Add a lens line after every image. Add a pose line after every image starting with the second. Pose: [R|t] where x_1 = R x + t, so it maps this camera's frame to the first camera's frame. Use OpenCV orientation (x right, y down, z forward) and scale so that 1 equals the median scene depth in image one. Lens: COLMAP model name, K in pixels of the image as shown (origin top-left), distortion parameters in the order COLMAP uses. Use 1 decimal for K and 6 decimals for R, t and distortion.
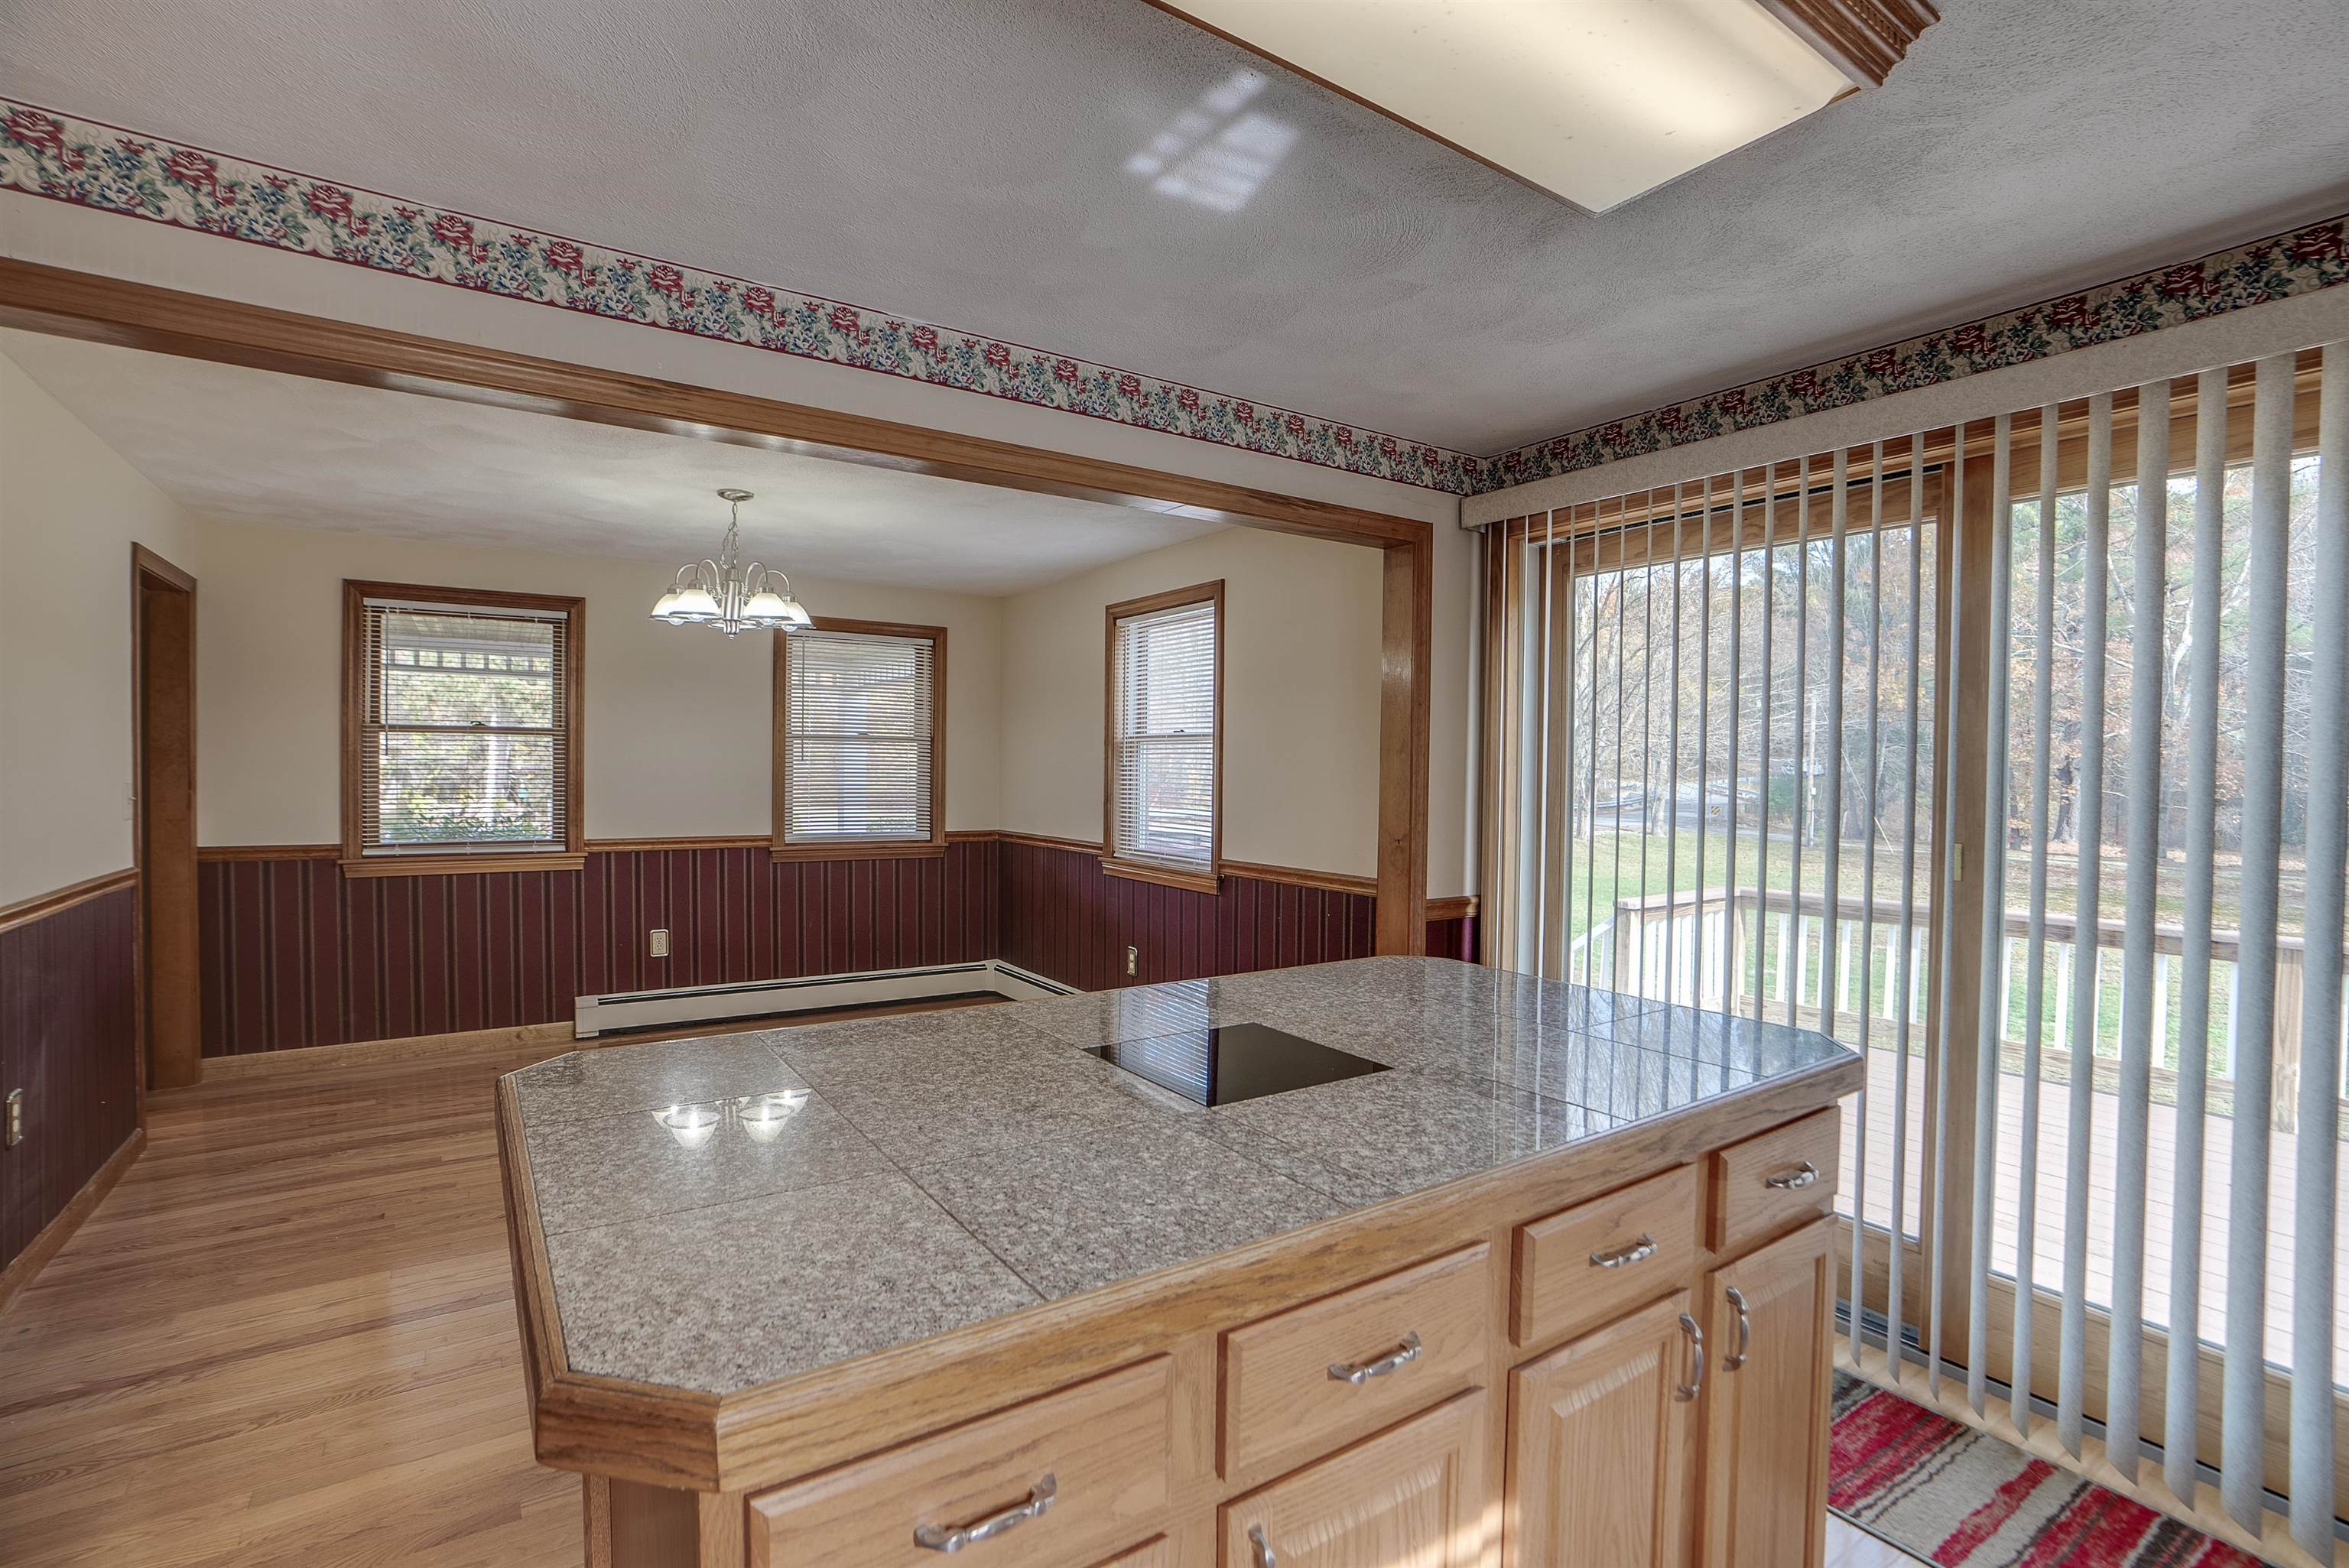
lens RADIAL K [[1090.8, 0, 1207.6], [0, 1090.8, 795.2], [0, 0, 1]] dist [-0.046545, 0.011269]
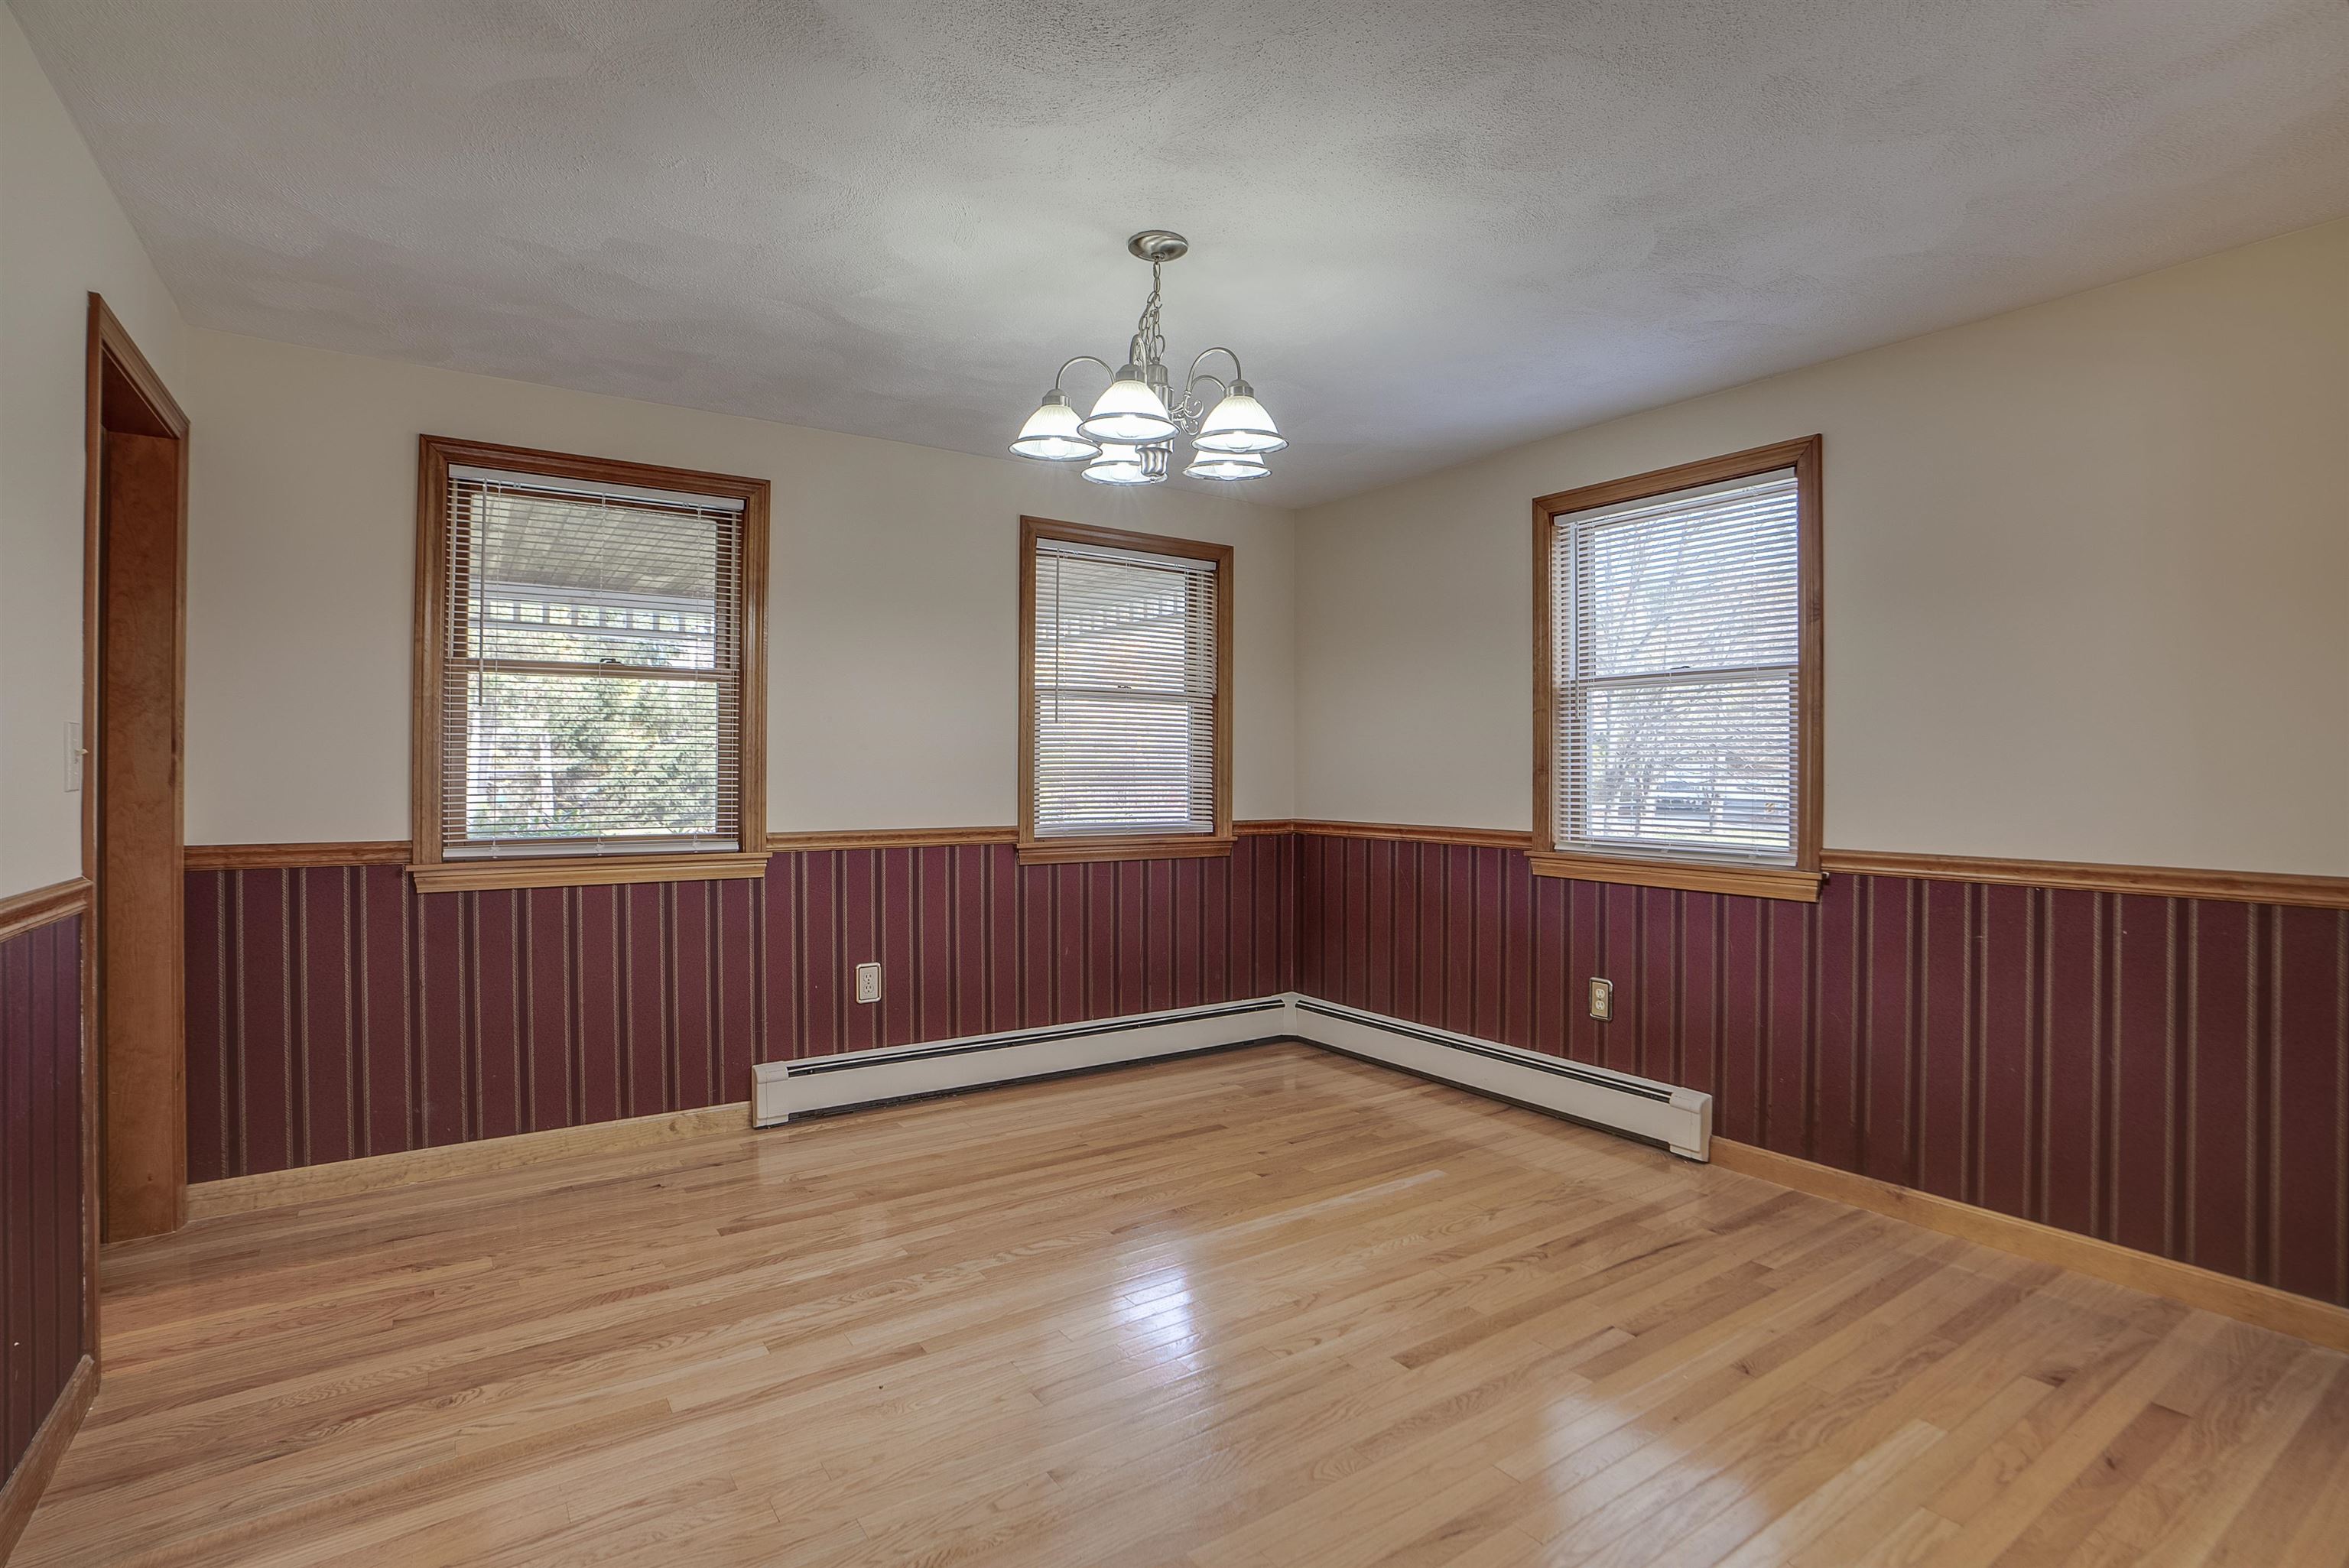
lens RADIAL K [[1128.7, 0, 1272.1], [0, 1128.7, 775.2], [0, 0, 1]] dist [-0.047354, 0.010814]
pose [[0.999085, -0.005495, 0.042418, -0.309115], [0.006315, 0.999795, -0.019228, 0.021483], [-0.042304, 0.019479, 0.998915, 0.297284]]
